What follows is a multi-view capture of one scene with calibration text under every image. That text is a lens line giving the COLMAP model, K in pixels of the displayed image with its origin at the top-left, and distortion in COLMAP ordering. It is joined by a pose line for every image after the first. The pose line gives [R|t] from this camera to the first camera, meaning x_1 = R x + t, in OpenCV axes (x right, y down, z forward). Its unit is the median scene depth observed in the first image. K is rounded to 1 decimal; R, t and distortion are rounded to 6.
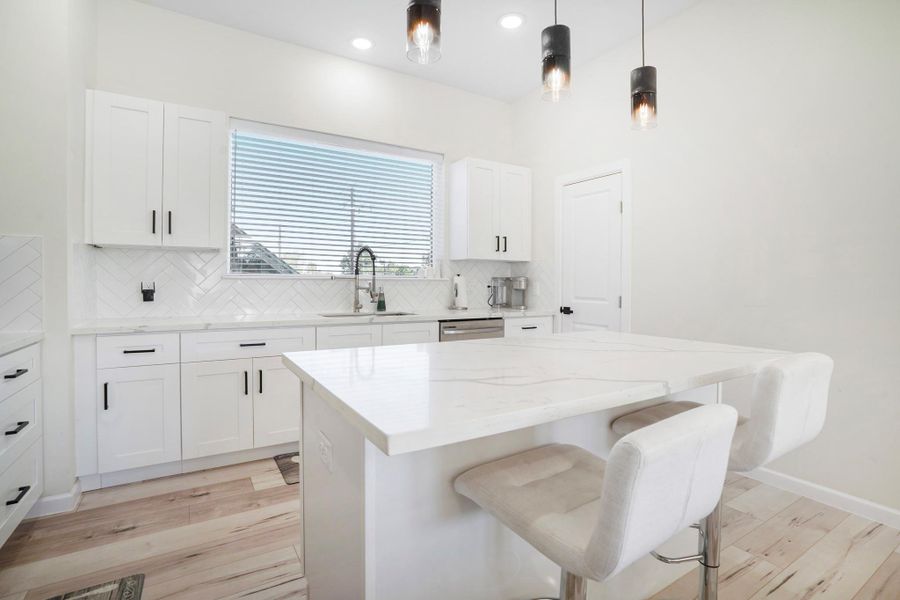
lens RADIAL K [[418.7, 0, 457.6], [0, 418.7, 284.0], [0, 0, 1]] dist [-0.023445, 0.000491]
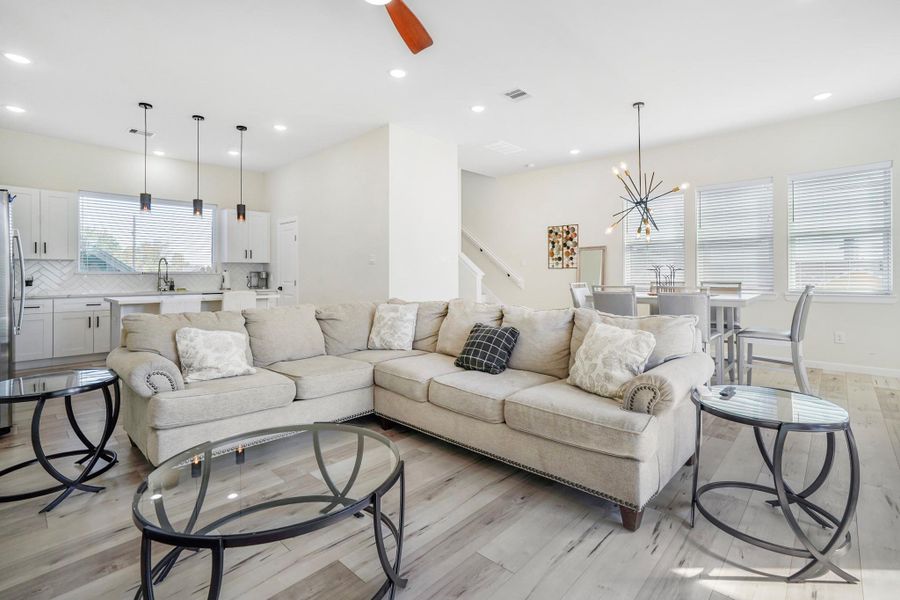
lens RADIAL K [[418.7, 0, 457.6], [0, 418.7, 284.0], [0, 0, 1]] dist [-0.023445, 0.000491]
pose [[0.959731, -0.017400, 0.280381, 0.523220], [0.012002, 0.999708, 0.020957, 0.012146], [-0.280664, -0.016748, 0.959660, -1.134469]]
